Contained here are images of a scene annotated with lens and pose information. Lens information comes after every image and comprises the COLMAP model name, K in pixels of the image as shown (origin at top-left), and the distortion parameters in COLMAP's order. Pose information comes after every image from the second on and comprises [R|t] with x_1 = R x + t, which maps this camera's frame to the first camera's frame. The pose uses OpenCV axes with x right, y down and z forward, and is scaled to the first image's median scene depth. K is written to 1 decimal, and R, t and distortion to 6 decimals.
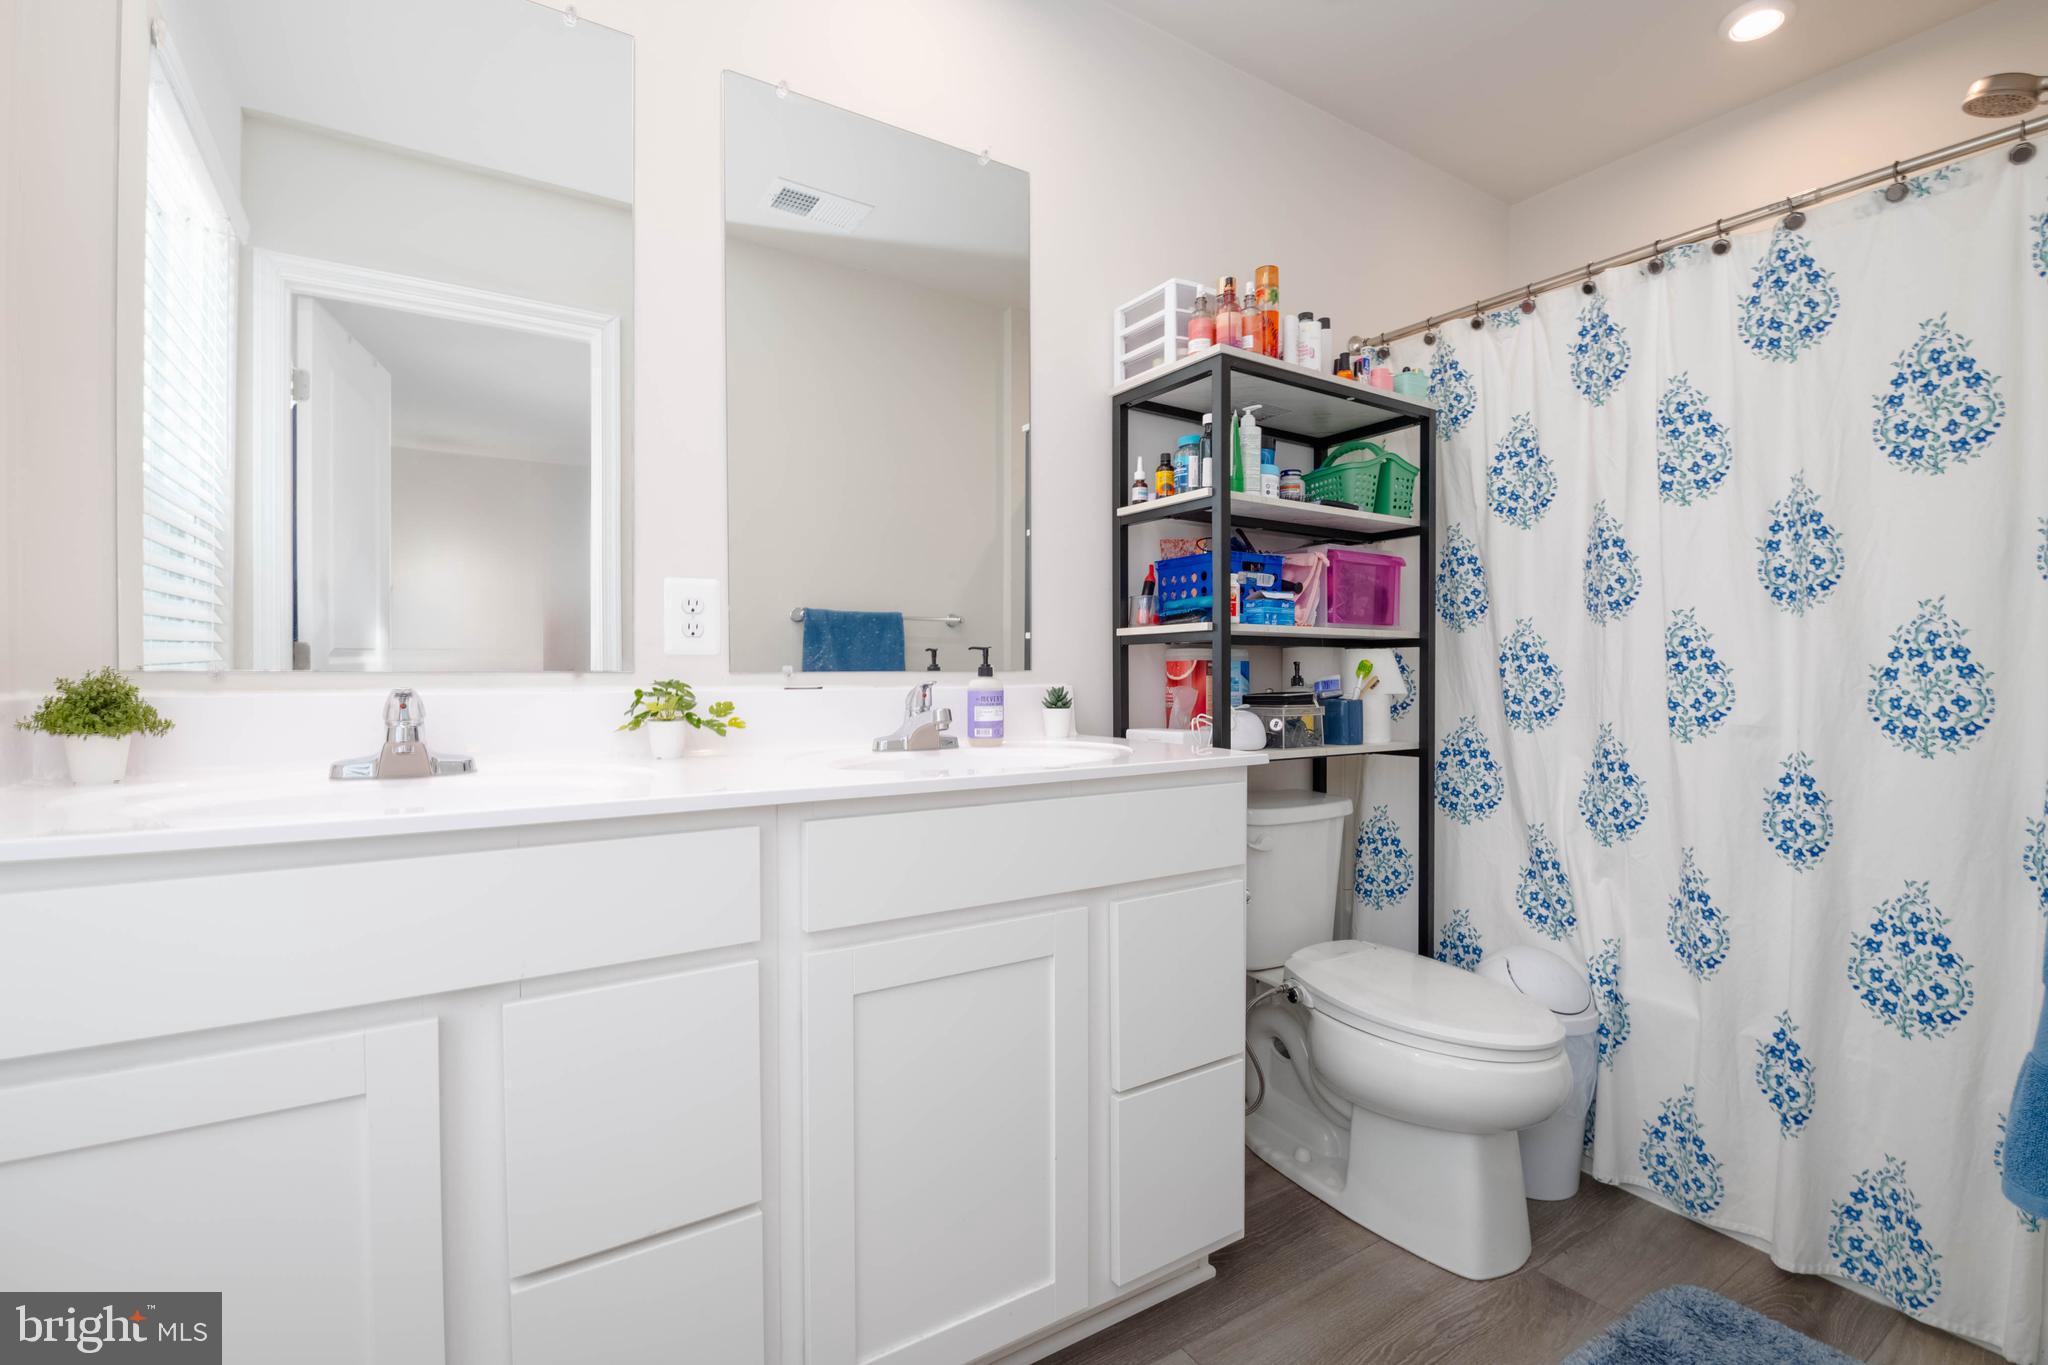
lens RADIAL K [[903.6, 0, 1027.9], [0, 903.6, 684.4], [0, 0, 1]] dist [-0.003867, -0.000219]
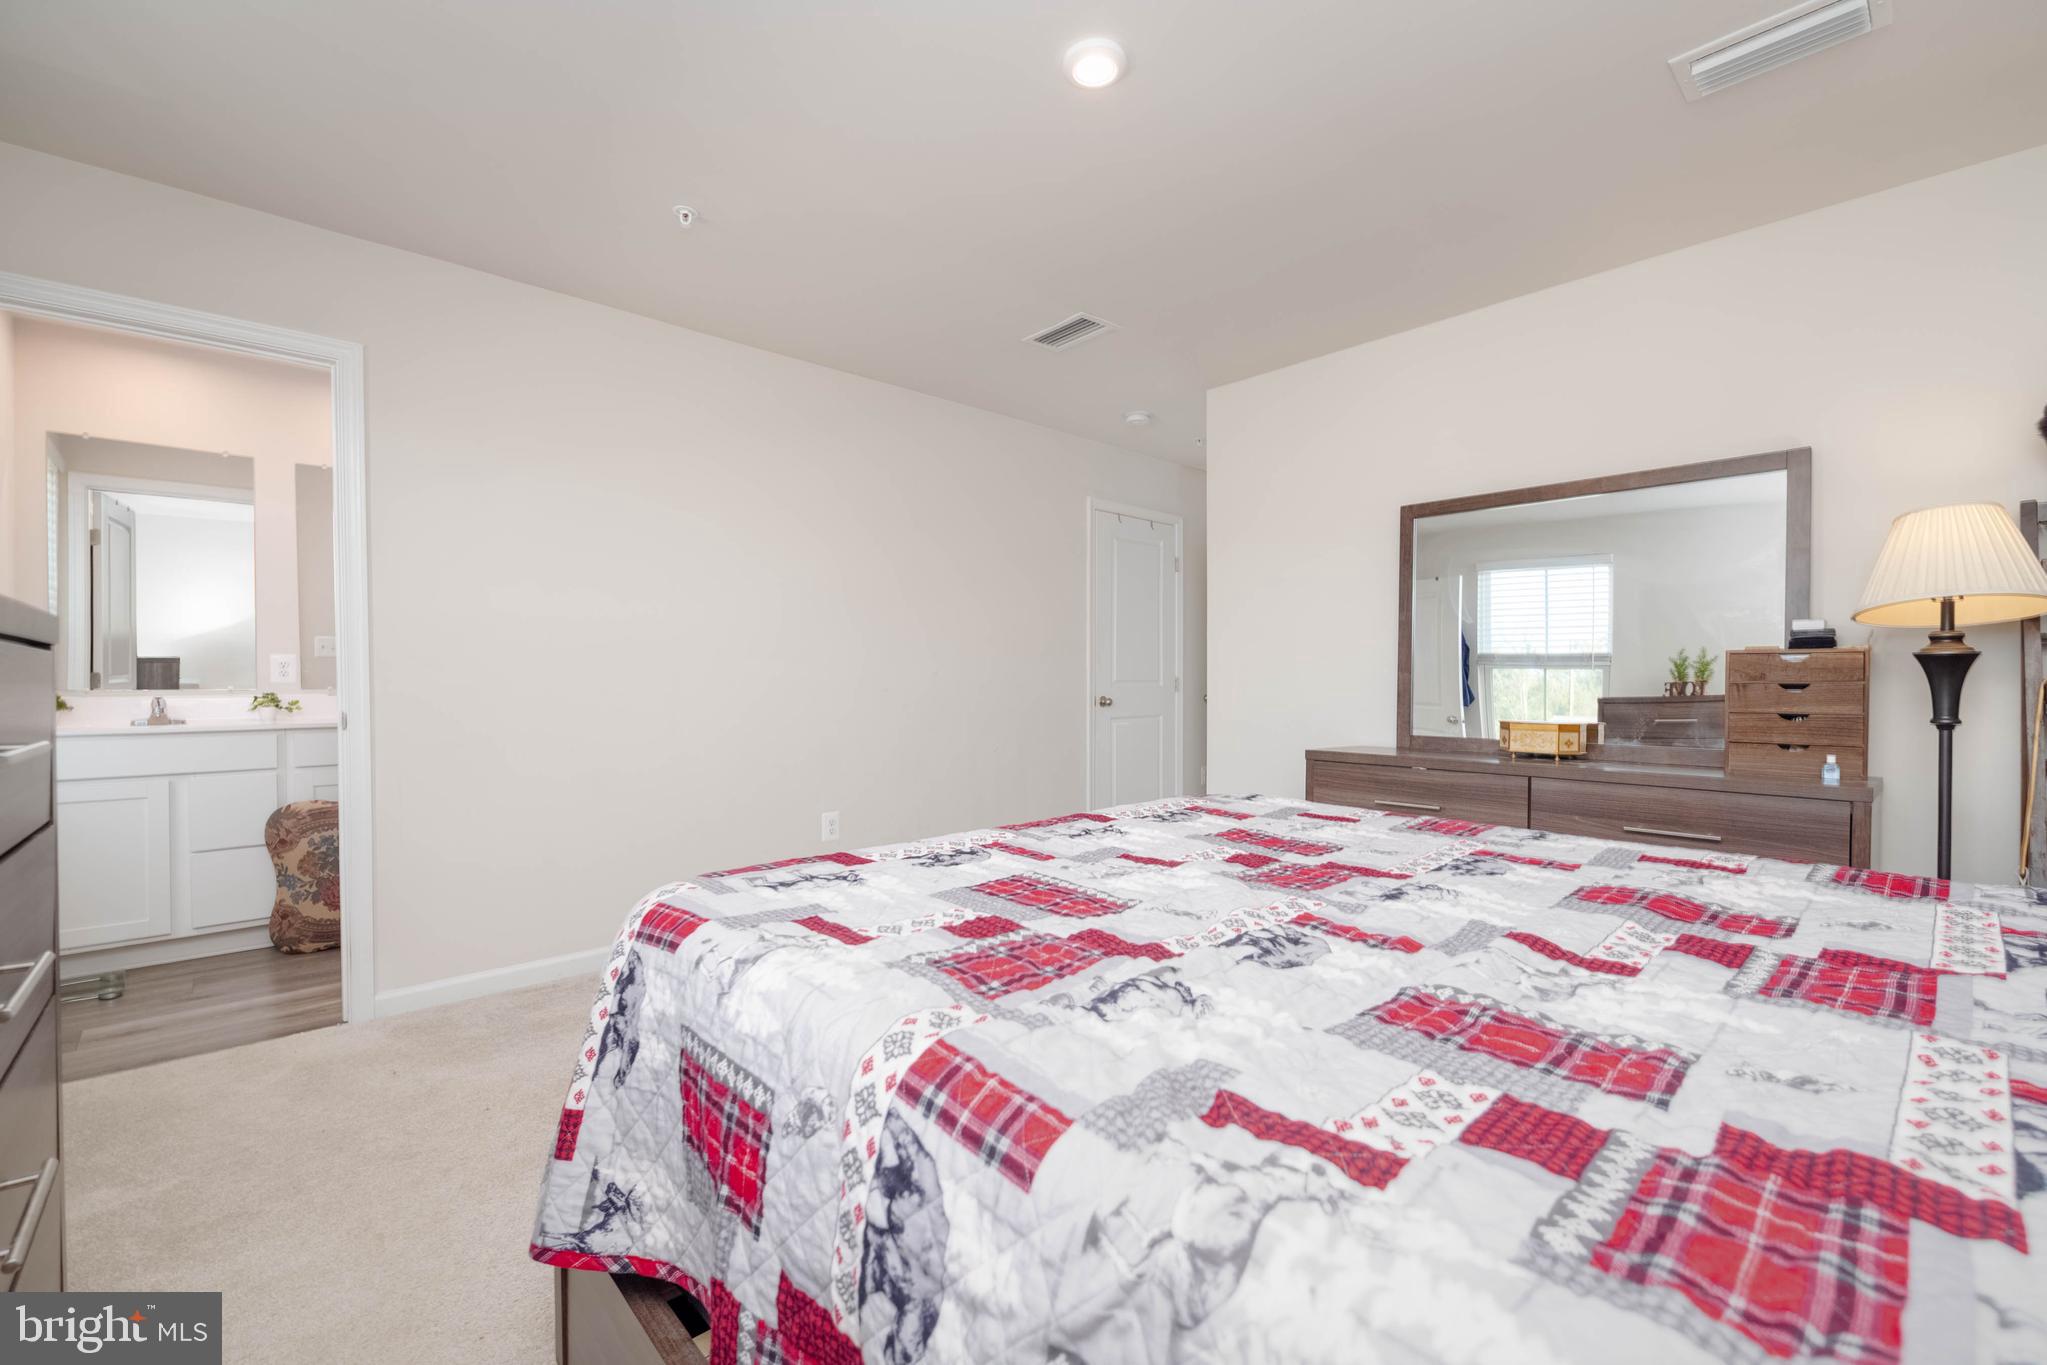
lens RADIAL K [[860.7, 0, 1021.5], [0, 860.7, 683.8], [0, 0, 1]] dist [0.003175, 0.000158]
pose [[0.984205, -0.002146, 0.177021, 1.421638], [0.001510, 0.999992, 0.003730, -0.039064], [-0.177028, -0.003404, 0.984200, -2.043423]]
